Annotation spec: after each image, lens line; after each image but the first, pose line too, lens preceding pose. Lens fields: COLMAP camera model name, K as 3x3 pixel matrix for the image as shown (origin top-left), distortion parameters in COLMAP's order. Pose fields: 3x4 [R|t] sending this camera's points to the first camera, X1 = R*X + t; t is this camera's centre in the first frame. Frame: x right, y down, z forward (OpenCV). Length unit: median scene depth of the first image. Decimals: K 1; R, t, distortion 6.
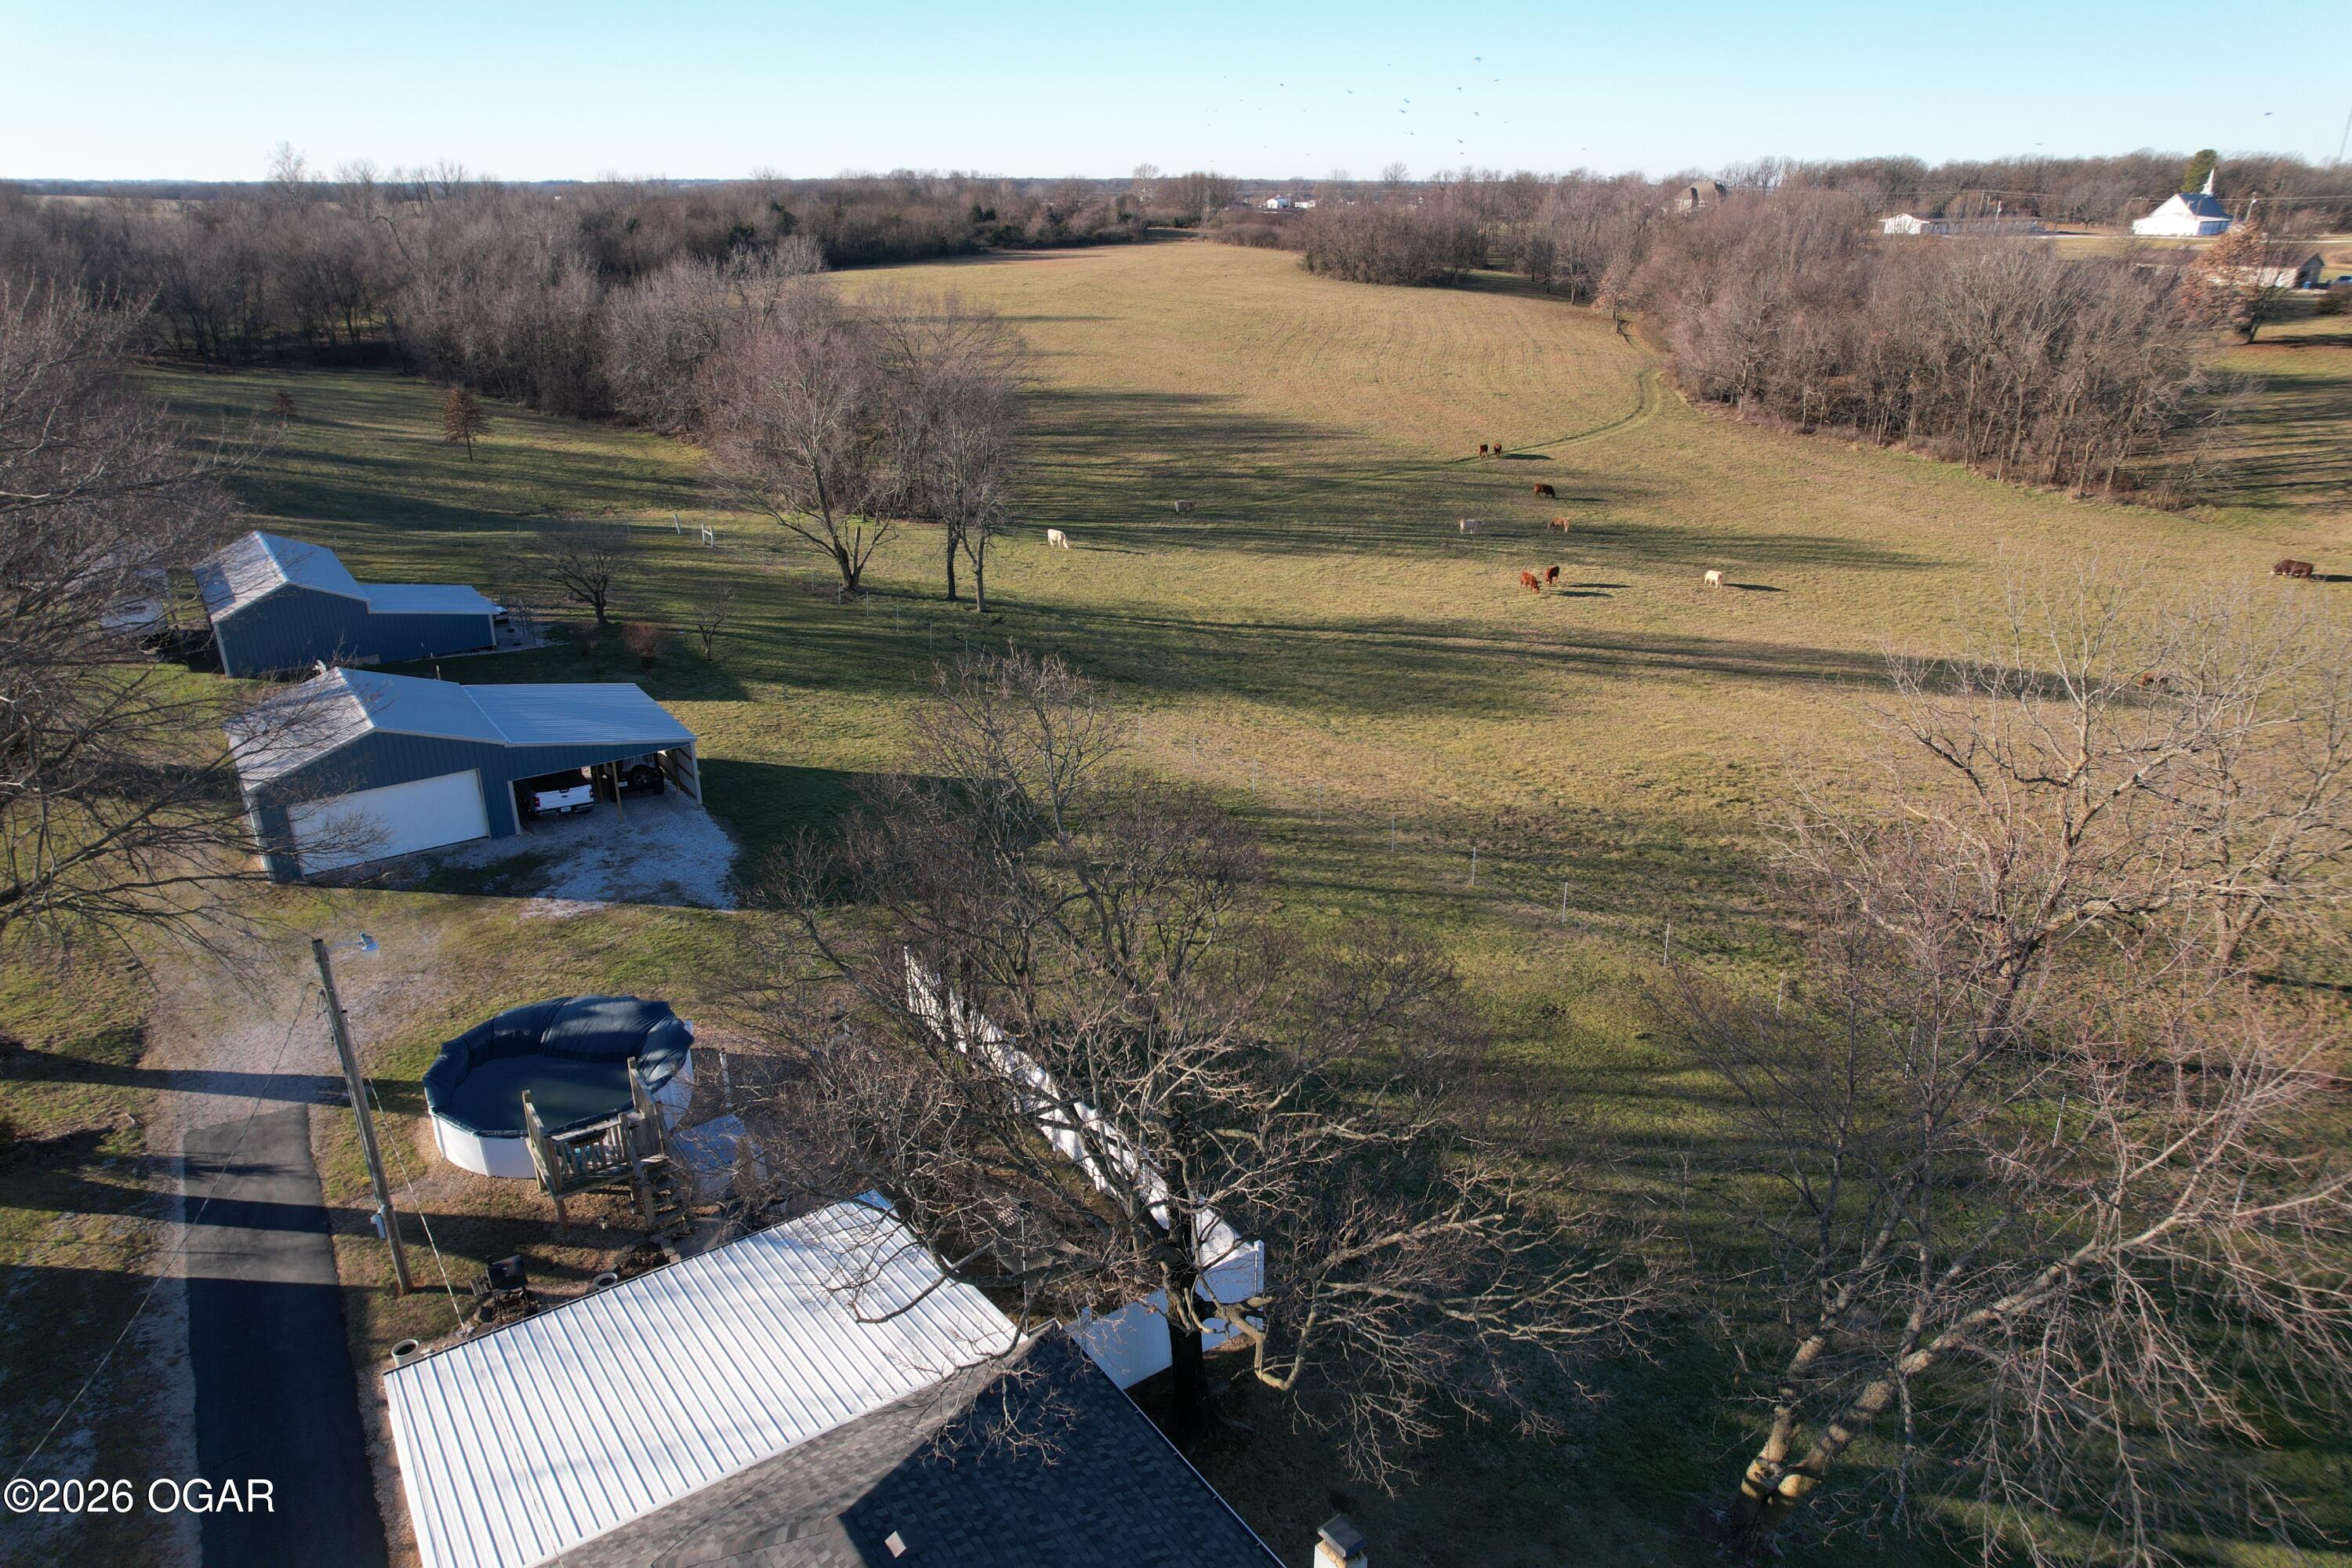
lens RADIAL K [[1519.3, 0, 1192.1], [0, 1519.3, 805.4], [0, 0, 1]] dist [-0.043422, 0.016856]
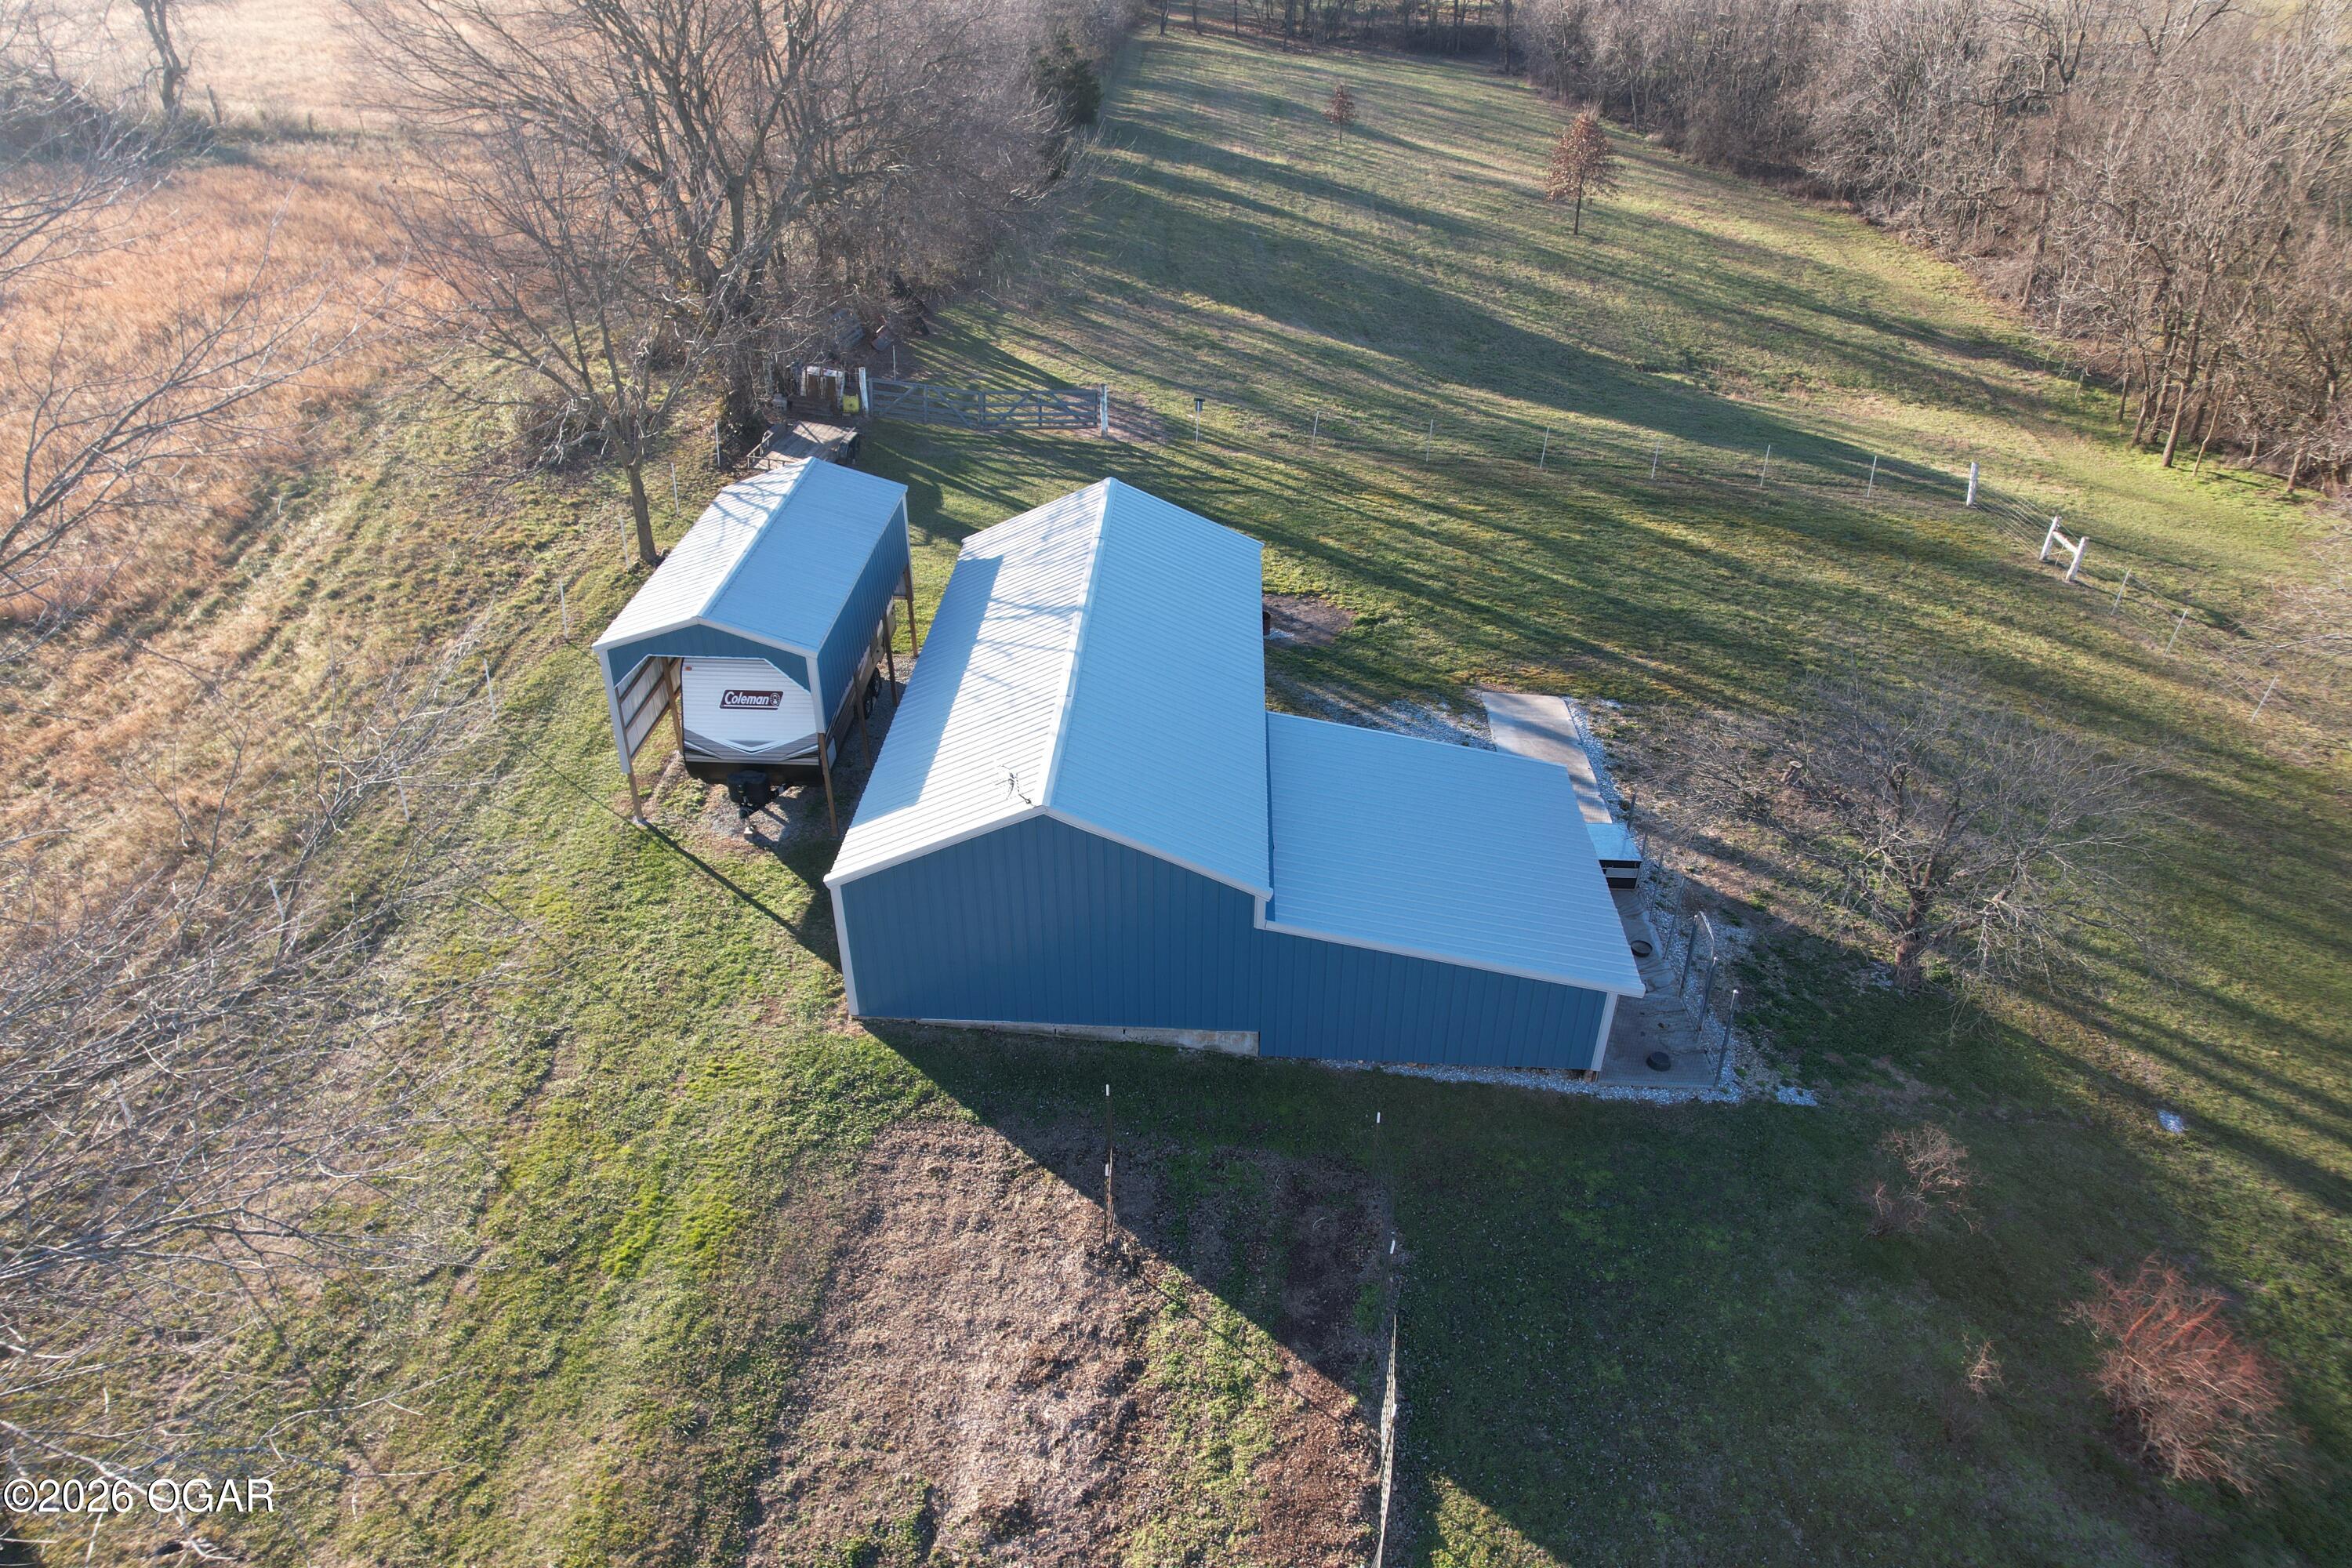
lens RADIAL K [[1519.3, 0, 1173.0], [0, 1519.3, 789.9], [0, 0, 1]] dist [-0.043422, 0.016856]
pose [[0.789843, 0.326881, -0.518939, -0.208973], [-0.241261, 0.943511, 0.227112, -0.112481], [0.563863, -0.054183, 0.824089, 0.374482]]
